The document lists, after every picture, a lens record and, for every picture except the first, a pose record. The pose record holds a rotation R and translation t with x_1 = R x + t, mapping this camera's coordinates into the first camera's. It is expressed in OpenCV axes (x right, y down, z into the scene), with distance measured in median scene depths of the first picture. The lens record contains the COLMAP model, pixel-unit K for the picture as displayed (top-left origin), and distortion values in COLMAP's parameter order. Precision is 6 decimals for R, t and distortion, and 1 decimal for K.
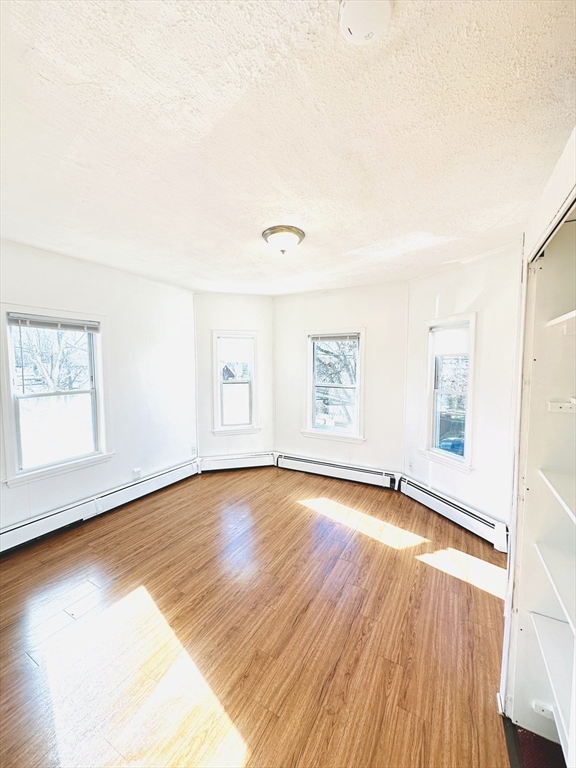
lens RADIAL K [[305.0, 0, 288.6], [0, 305.0, 383.1], [0, 0, 1]] dist [-0.002323, 0.000615]
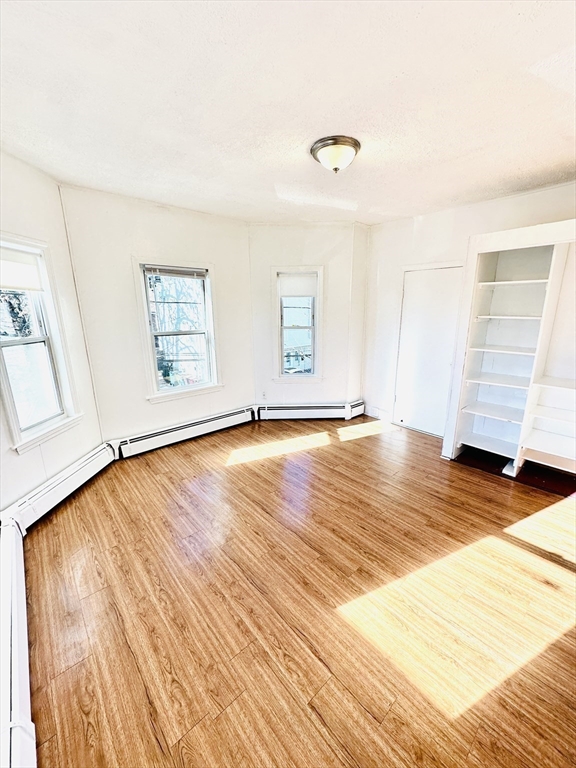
lens RADIAL K [[305.0, 0, 288.6], [0, 305.0, 383.1], [0, 0, 1]] dist [-0.002323, 0.000615]
pose [[0.330993, -0.225928, 0.916188, -0.718899], [0.068394, 0.974105, 0.215501, -0.021827], [-0.941151, -0.008668, 0.337874, 0.589625]]
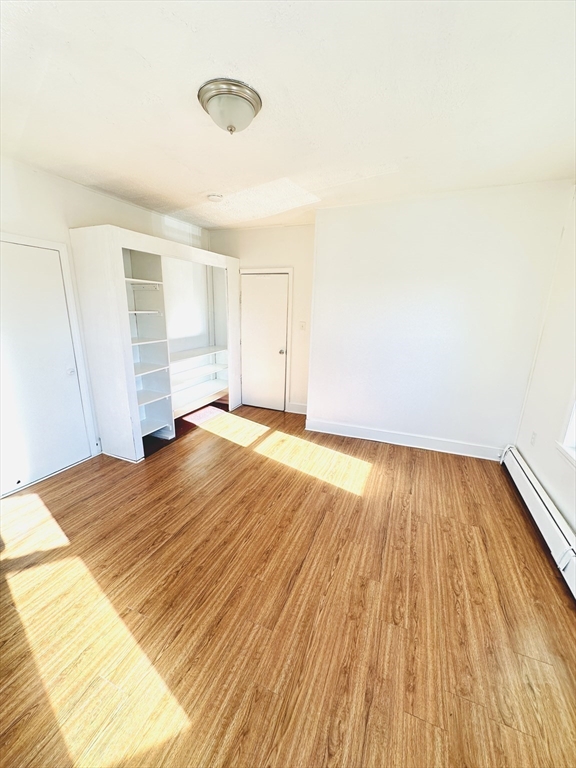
lens RADIAL K [[305.0, 0, 288.6], [0, 305.0, 383.1], [0, 0, 1]] dist [-0.002323, 0.000615]
pose [[-0.993161, 0.009187, -0.116387, -0.043912], [-0.027377, 0.950778, 0.308661, -0.071136], [0.113494, 0.309736, -0.944025, 1.321138]]
